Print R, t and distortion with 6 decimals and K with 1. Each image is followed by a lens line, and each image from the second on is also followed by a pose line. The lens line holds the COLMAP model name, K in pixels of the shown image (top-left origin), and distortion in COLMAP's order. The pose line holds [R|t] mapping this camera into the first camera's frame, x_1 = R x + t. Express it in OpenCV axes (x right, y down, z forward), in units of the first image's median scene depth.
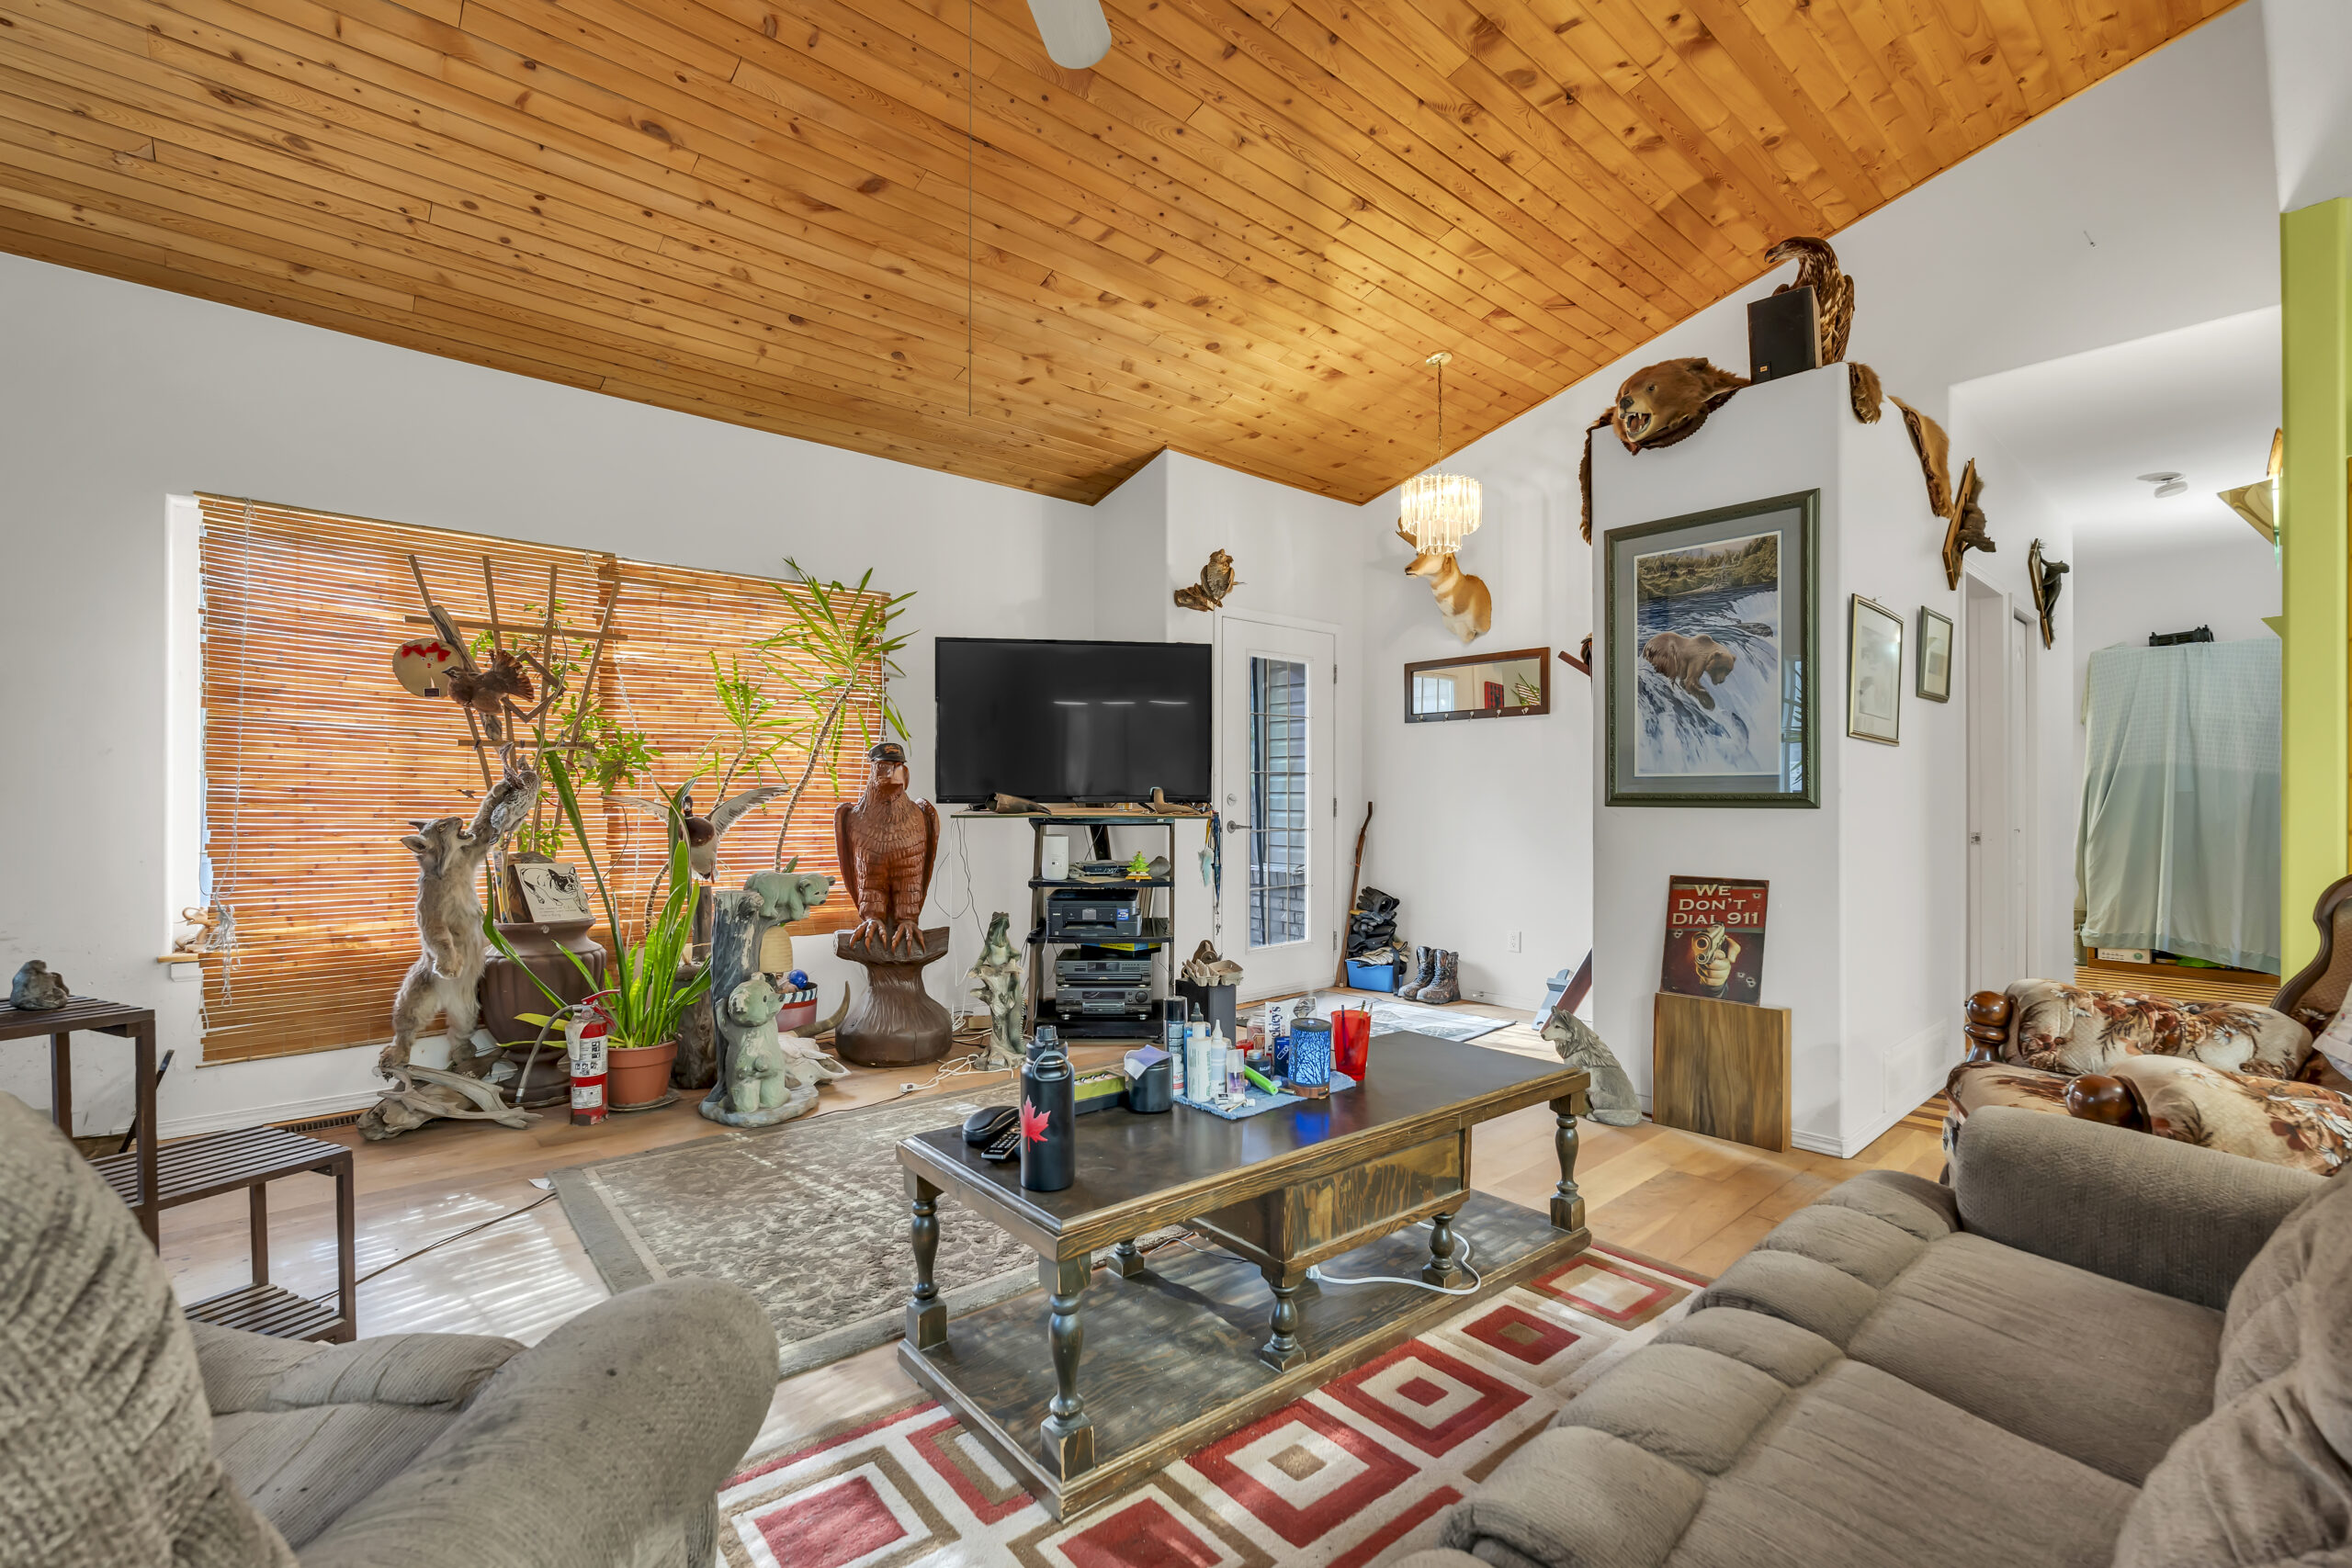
lens RADIAL K [[1030.5, 0, 1171.0], [0, 1030.5, 790.4], [0, 0, 1]] dist [-0.003419, -0.000090]
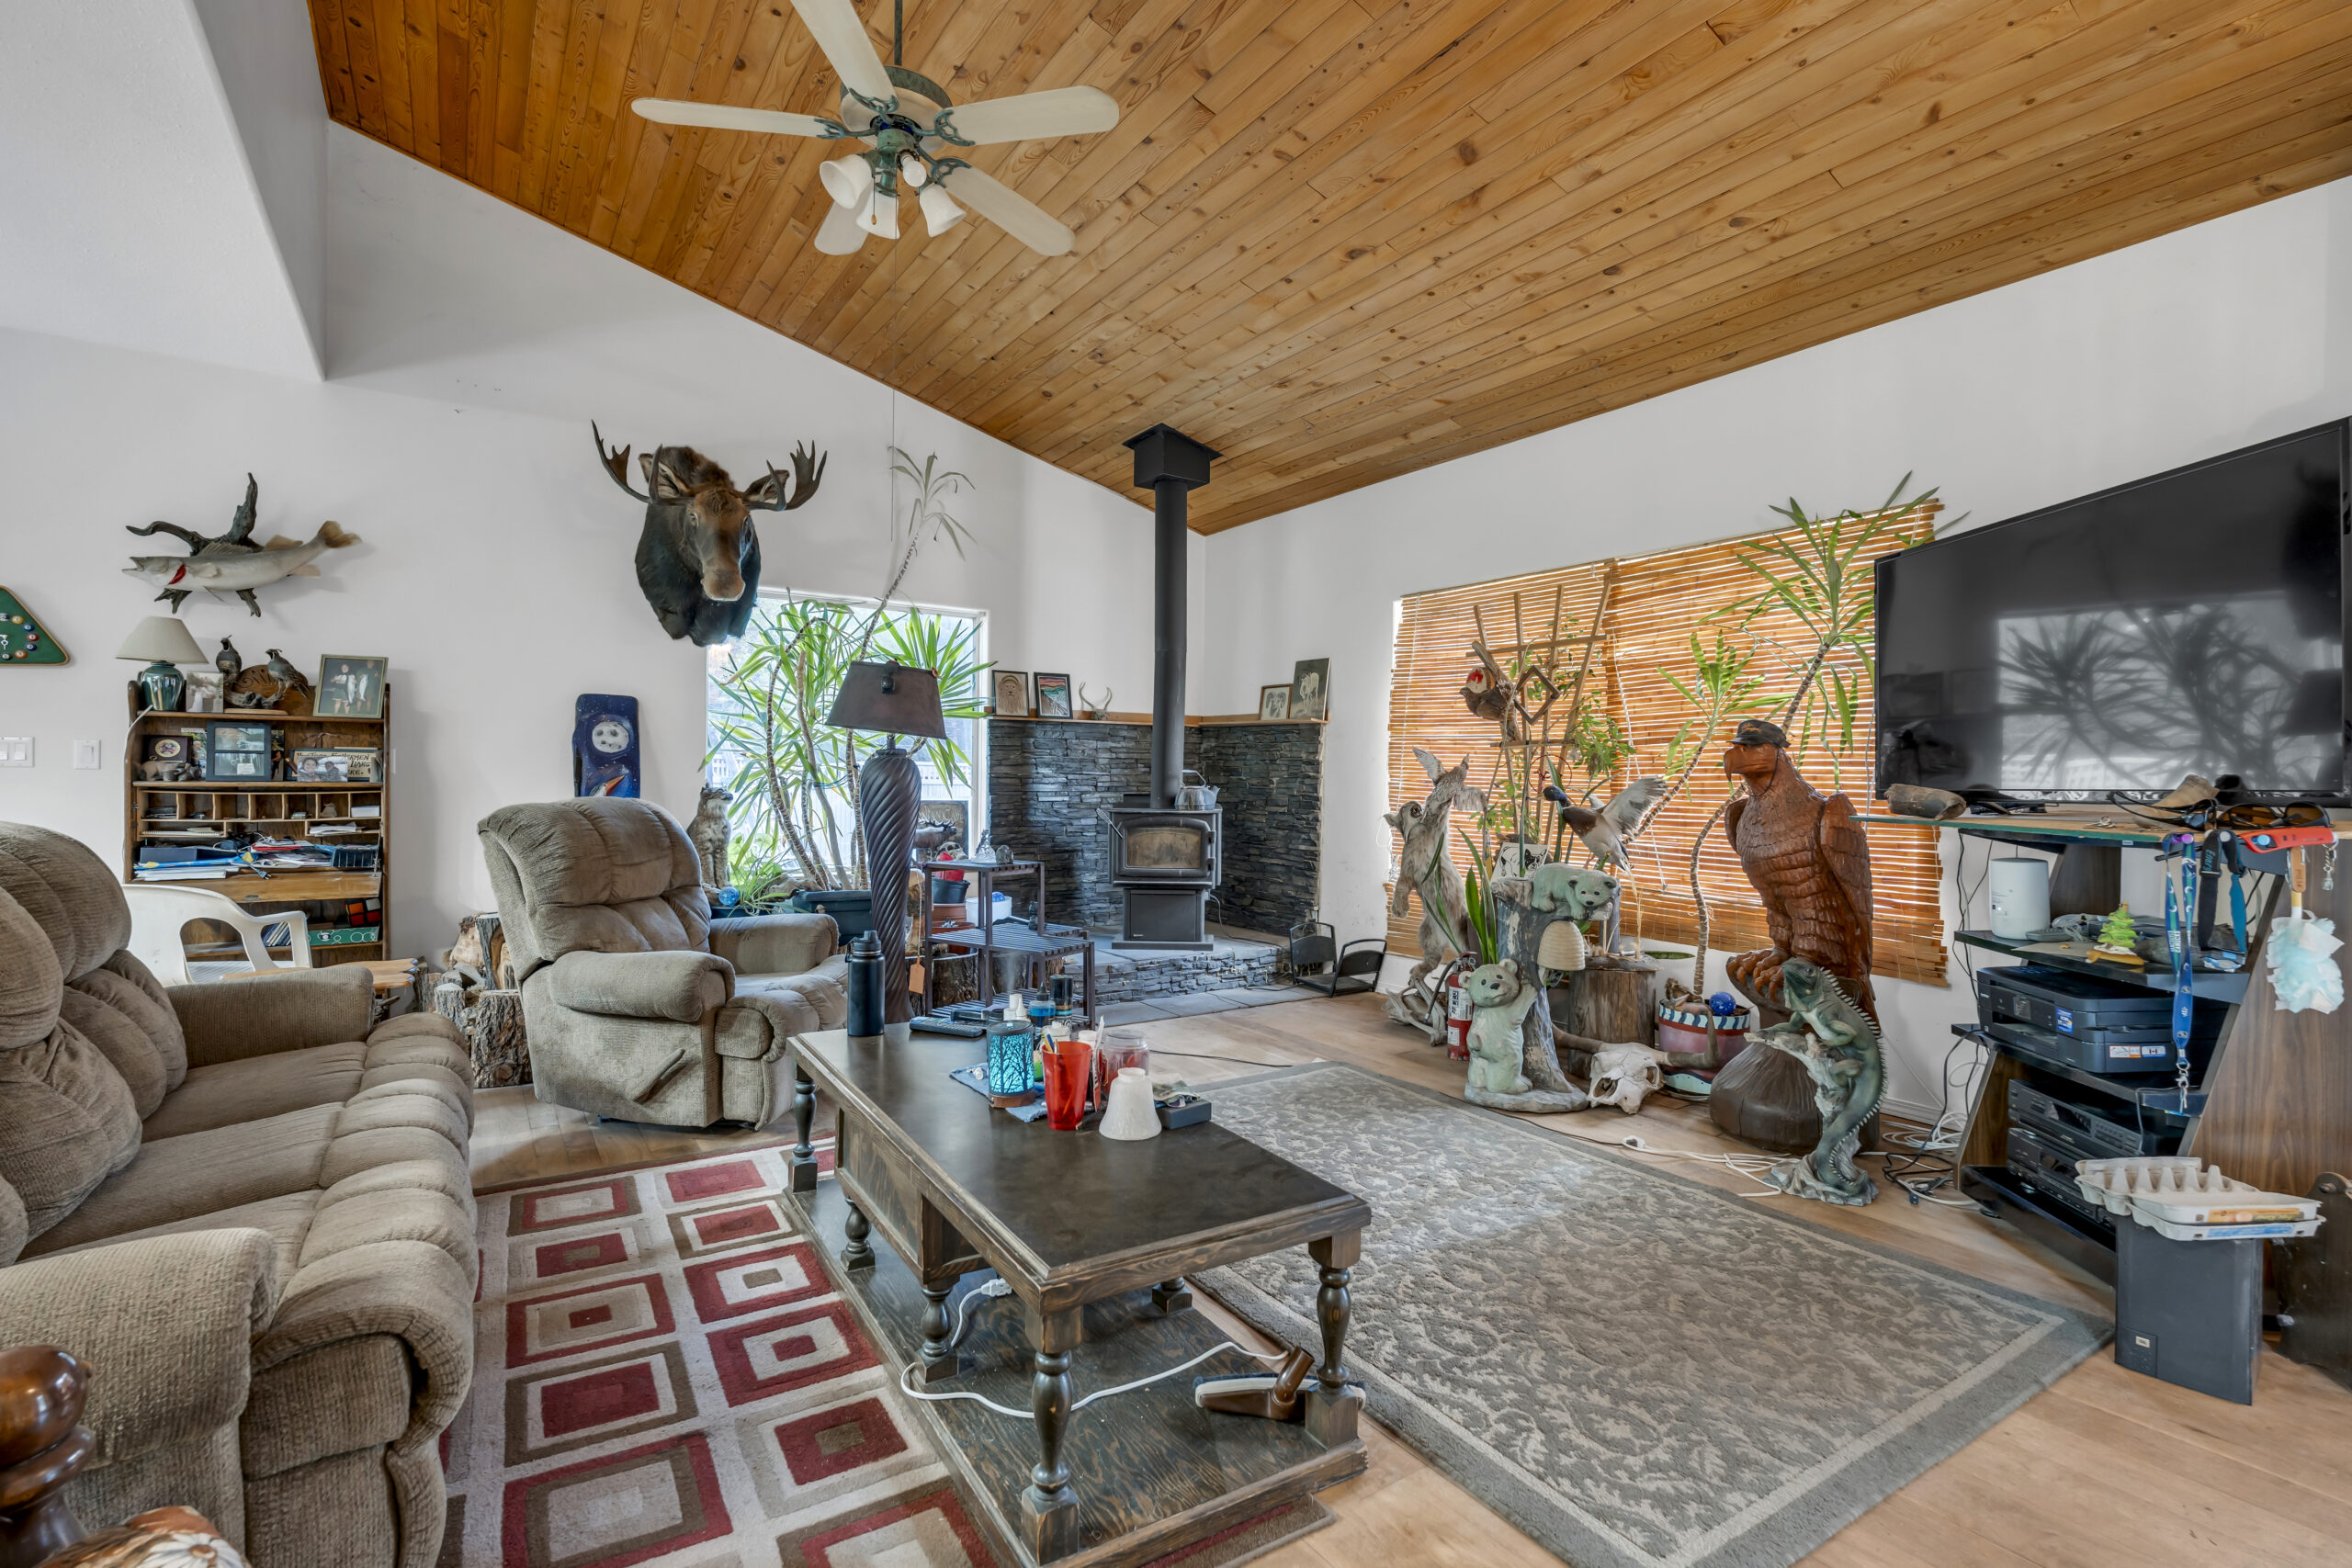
lens RADIAL K [[1030.5, 0, 1175.2], [0, 1030.5, 780.5], [0, 0, 1]] dist [-0.003419, -0.000090]
pose [[-0.108940, -0.003989, -0.994040, 0.637241], [-0.003703, 0.999987, -0.003607, 0.004114], [0.994041, 0.003288, -0.108954, 0.765716]]
